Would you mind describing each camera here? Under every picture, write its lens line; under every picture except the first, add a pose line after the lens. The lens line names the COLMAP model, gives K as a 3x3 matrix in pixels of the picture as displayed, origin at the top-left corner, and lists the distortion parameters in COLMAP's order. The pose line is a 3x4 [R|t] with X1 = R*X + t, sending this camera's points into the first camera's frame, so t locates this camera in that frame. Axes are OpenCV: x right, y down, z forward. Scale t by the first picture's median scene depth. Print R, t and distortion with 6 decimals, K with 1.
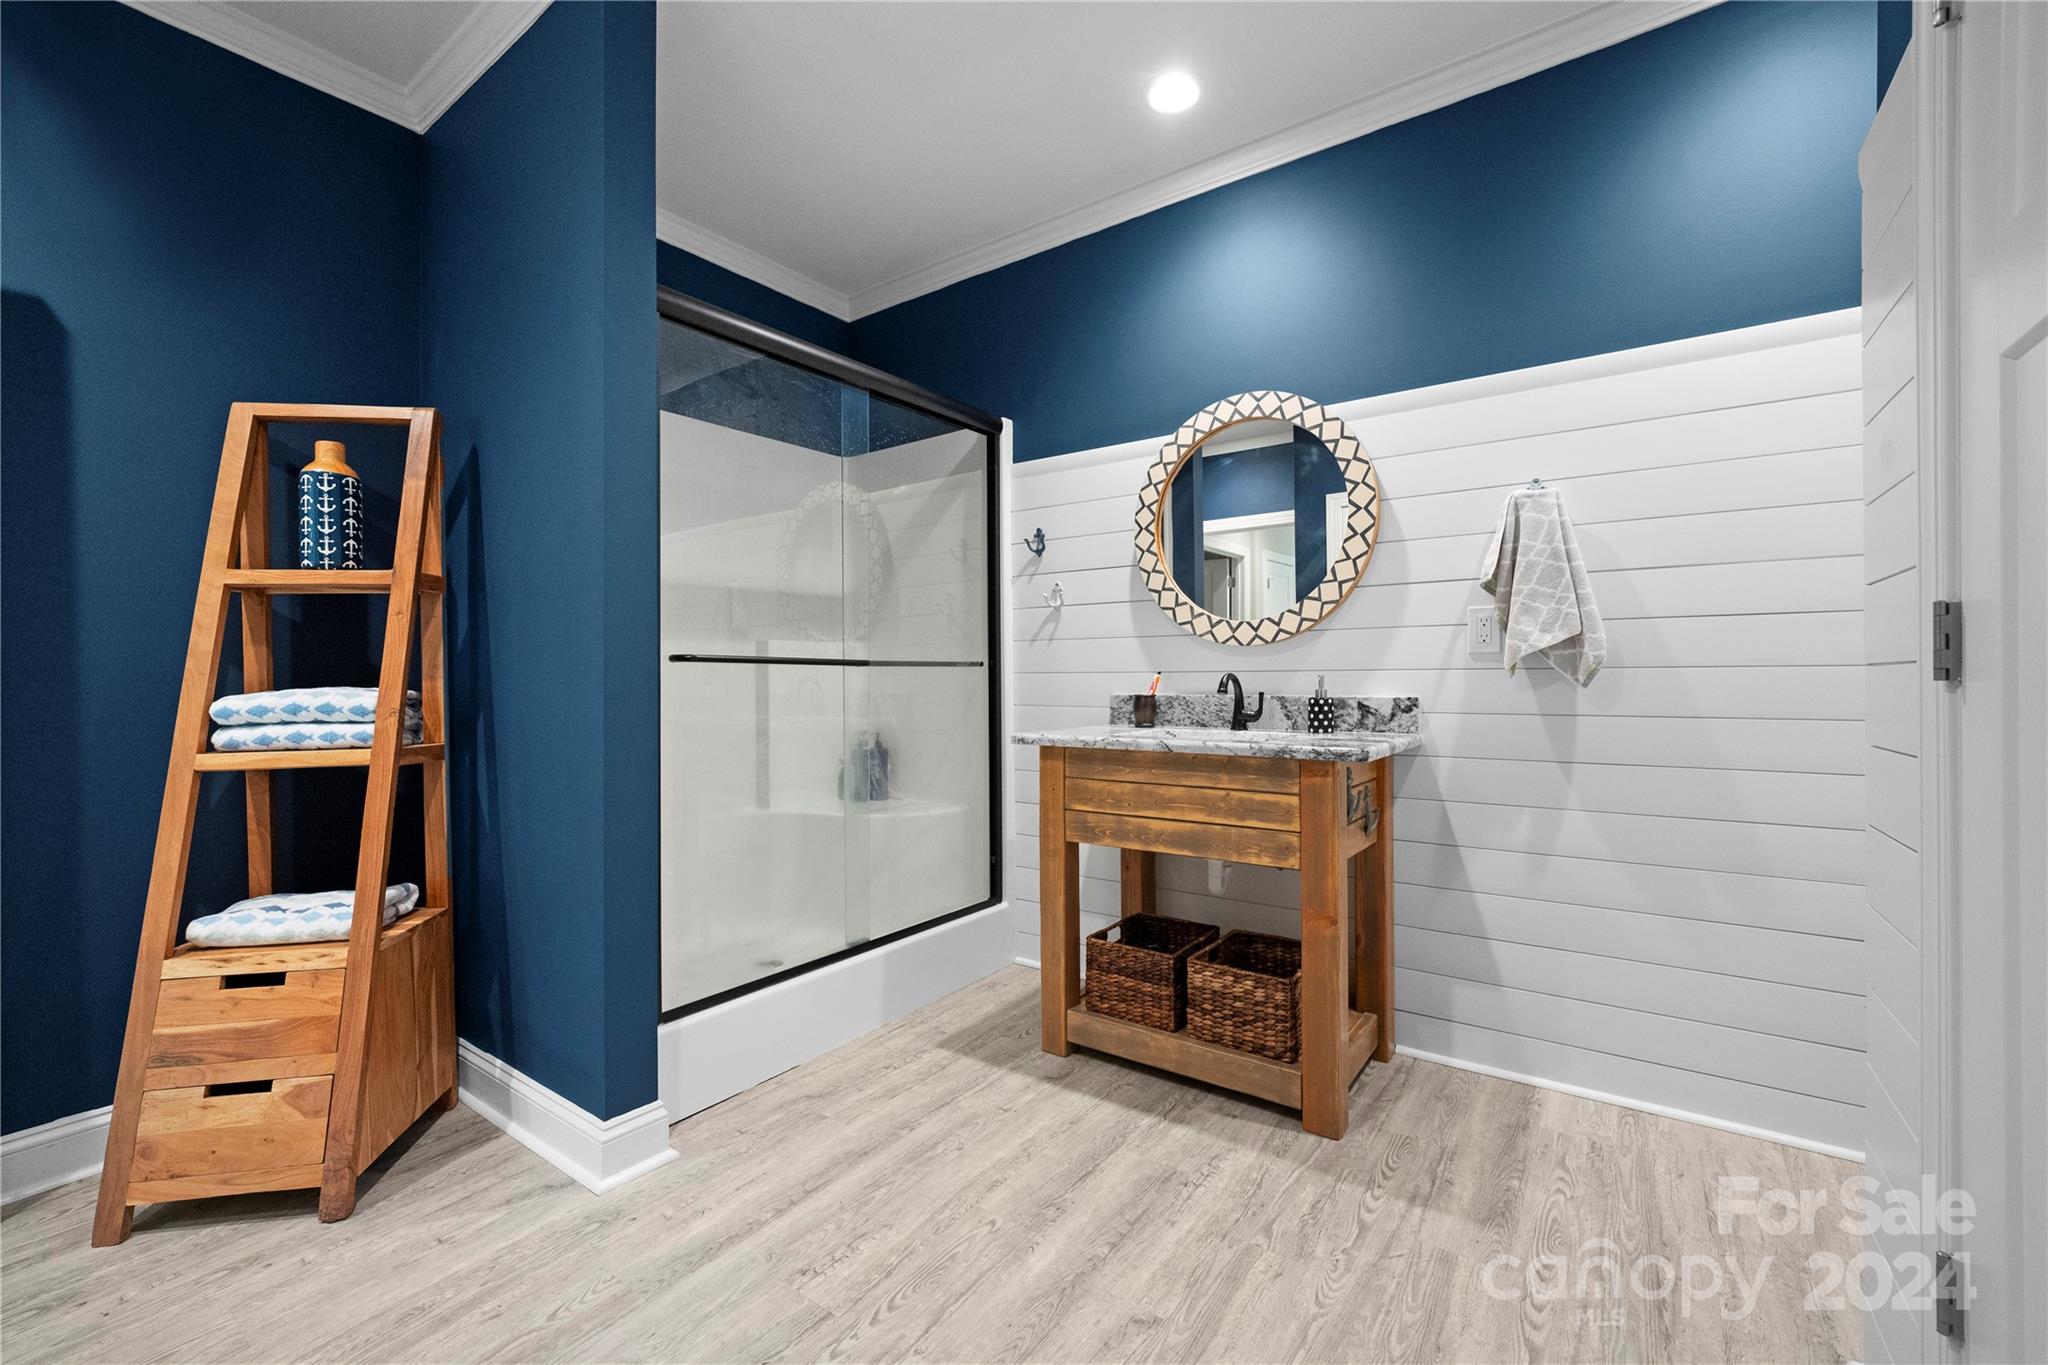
lens RADIAL K [[820.8, 0, 1024.0], [0, 820.8, 682.5], [0, 0, 1]] dist [-0.000235, -0.000055]
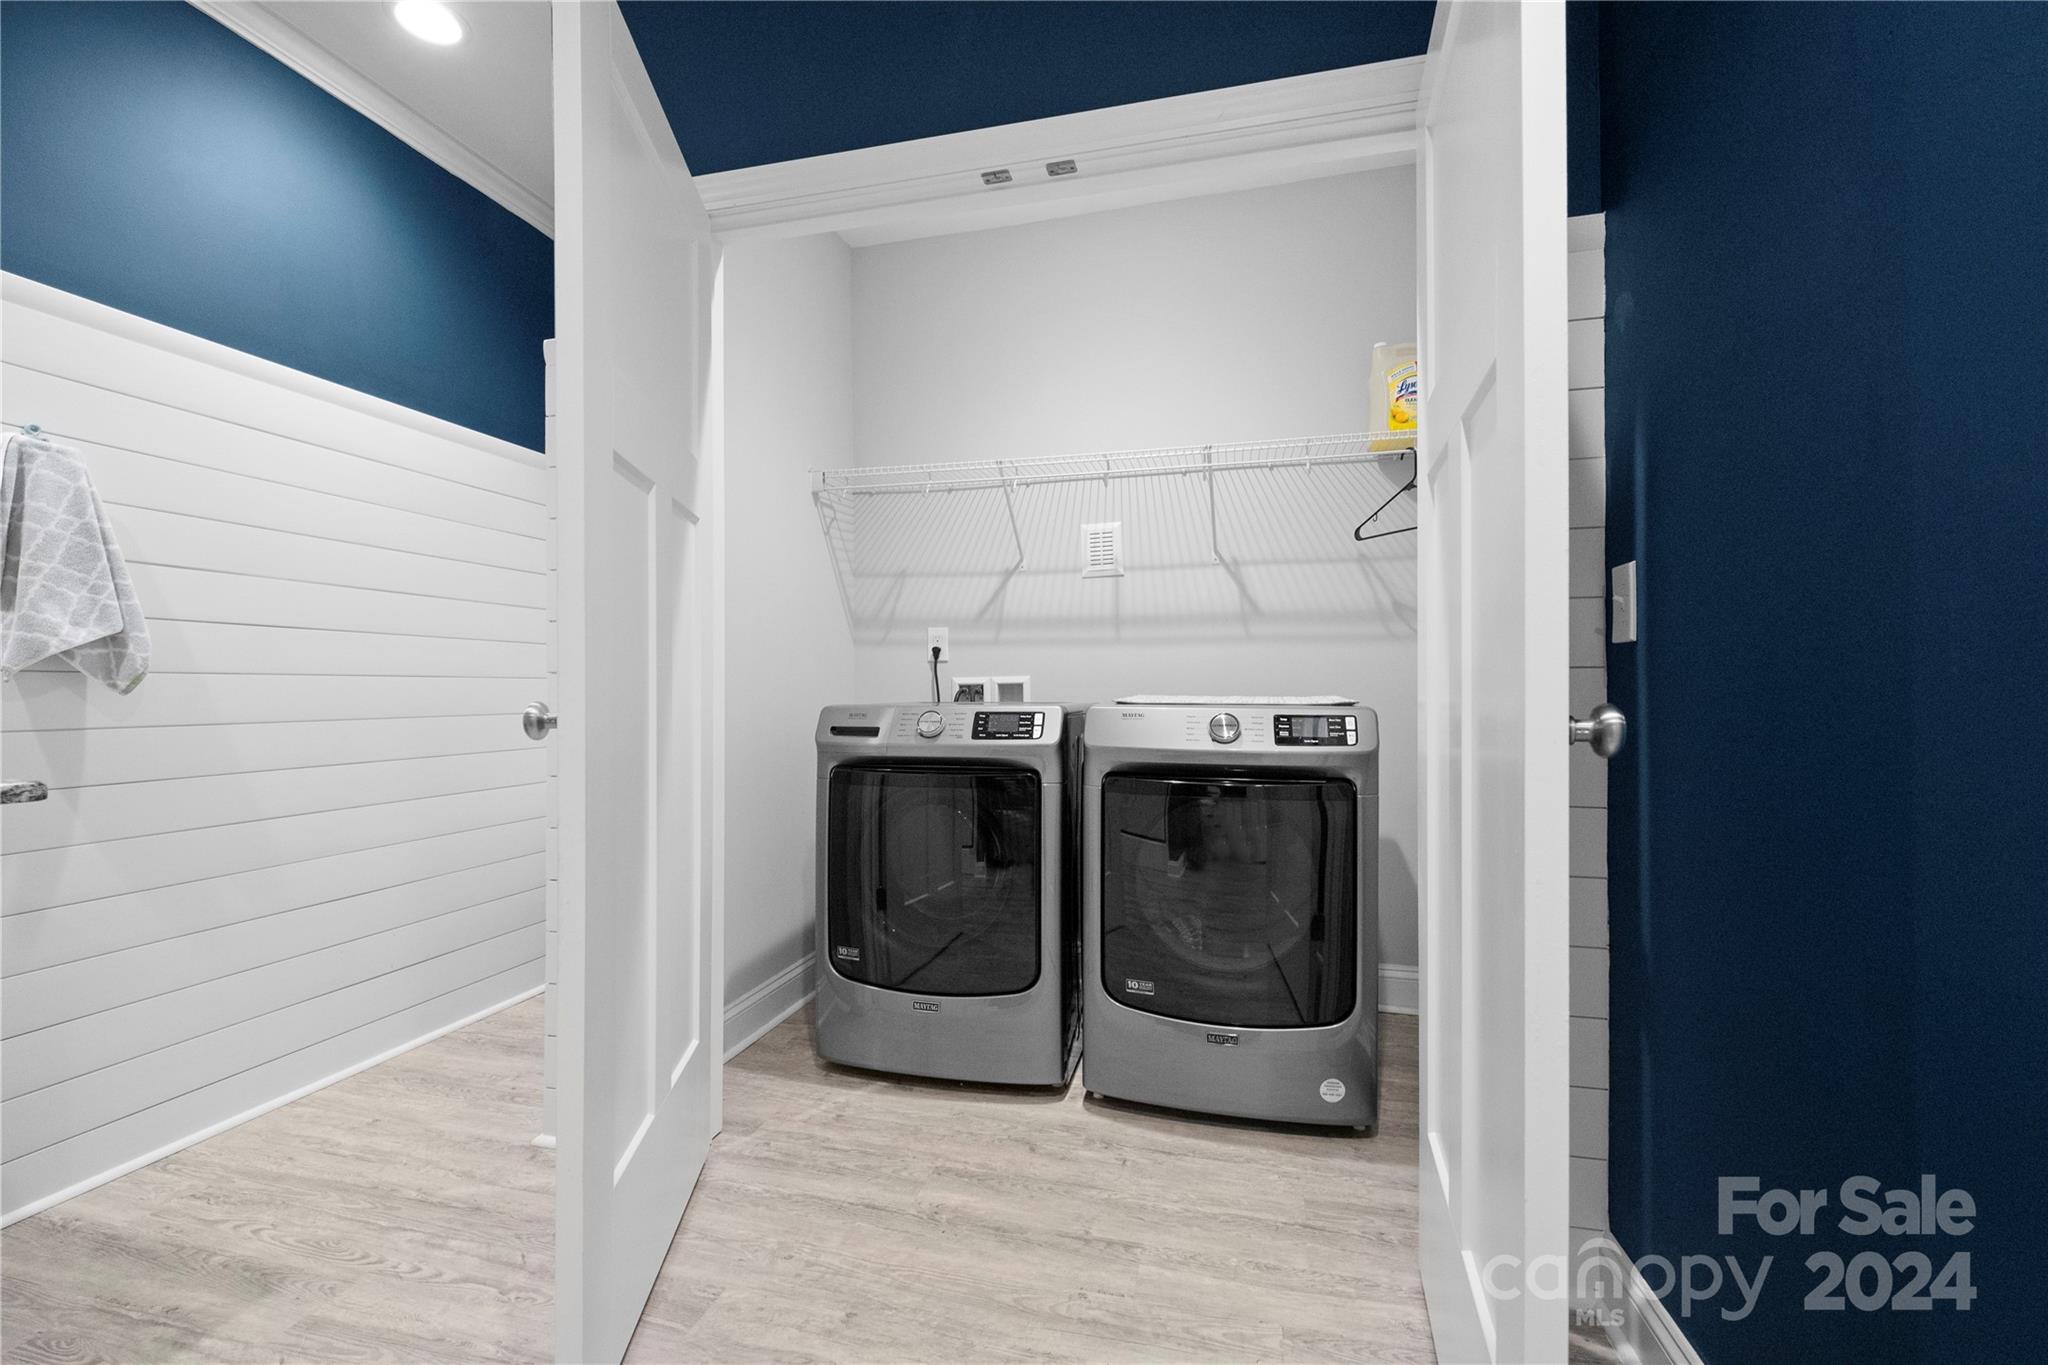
lens RADIAL K [[820.8, 0, 1024.0], [0, 820.8, 682.5], [0, 0, 1]] dist [-0.000235, -0.000055]
pose [[-0.351387, 0.013405, 0.936134, -0.441824], [0.010167, 0.999893, -0.010501, 0.011890], [-0.936175, 0.005827, -0.351486, 0.417755]]
